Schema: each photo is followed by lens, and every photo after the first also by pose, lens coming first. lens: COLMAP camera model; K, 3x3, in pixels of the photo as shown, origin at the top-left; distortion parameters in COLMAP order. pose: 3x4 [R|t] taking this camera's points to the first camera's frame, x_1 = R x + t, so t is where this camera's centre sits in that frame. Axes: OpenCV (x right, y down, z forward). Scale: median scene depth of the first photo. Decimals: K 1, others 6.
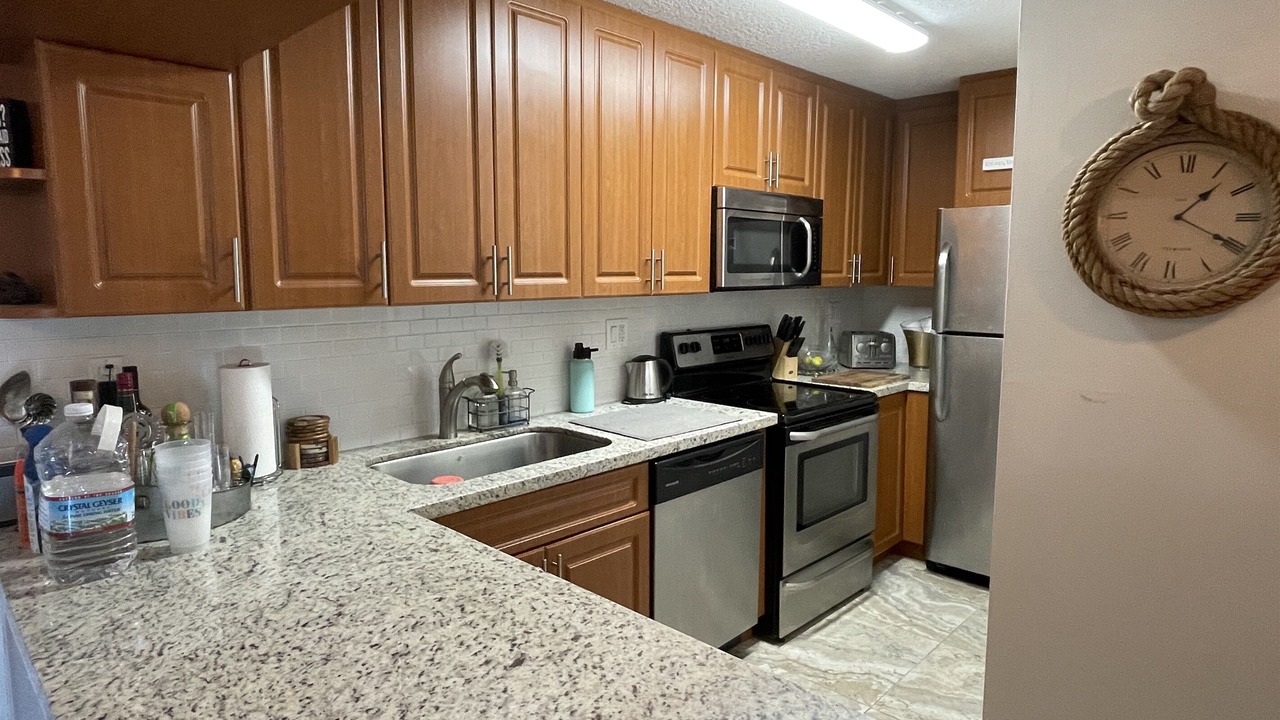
lens RADIAL K [[737.9, 0, 643.3], [0, 737.9, 342.2], [0, 0, 1]] dist [-0.002001, 0.000846]
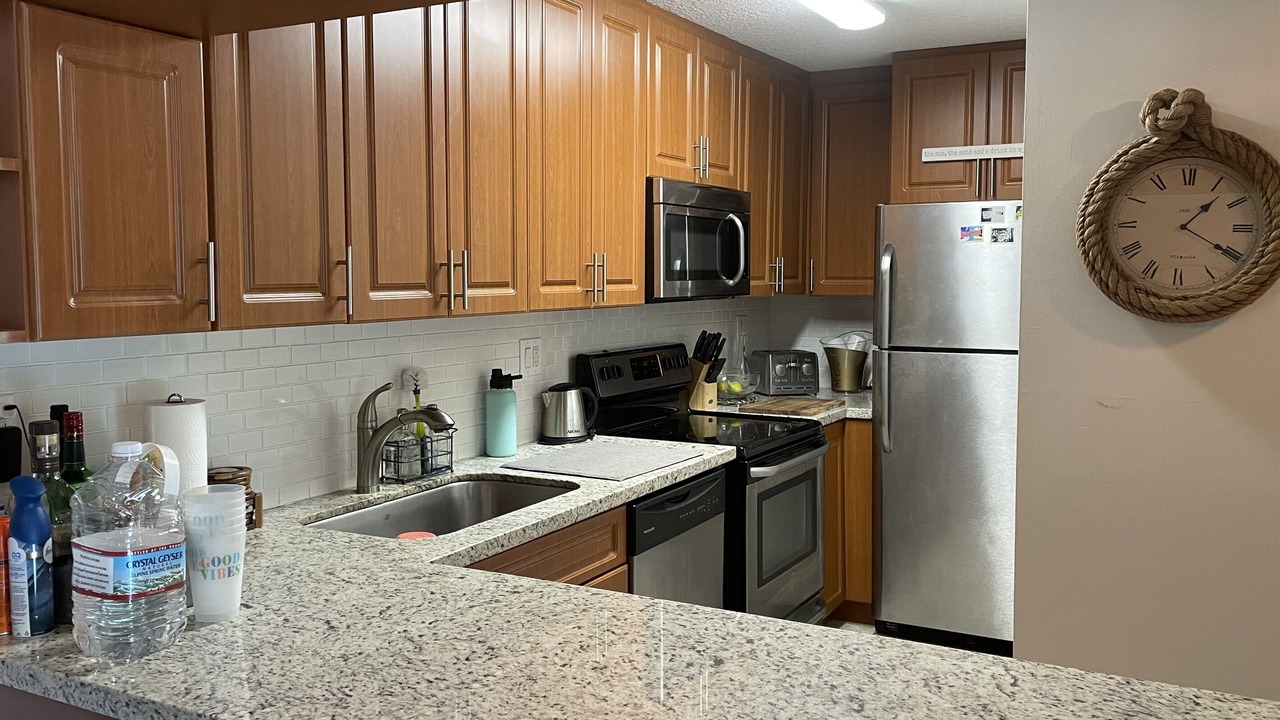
lens RADIAL K [[1074.2, 0, 639.3], [0, 1074.2, 331.5], [0, 0, 1]] dist [0.064460, -0.012647]
pose [[0.964801, -0.016850, 0.262440, -0.305010], [0.028237, 0.998814, -0.039676, 0.013556], [-0.261460, 0.045690, 0.964132, -0.205661]]
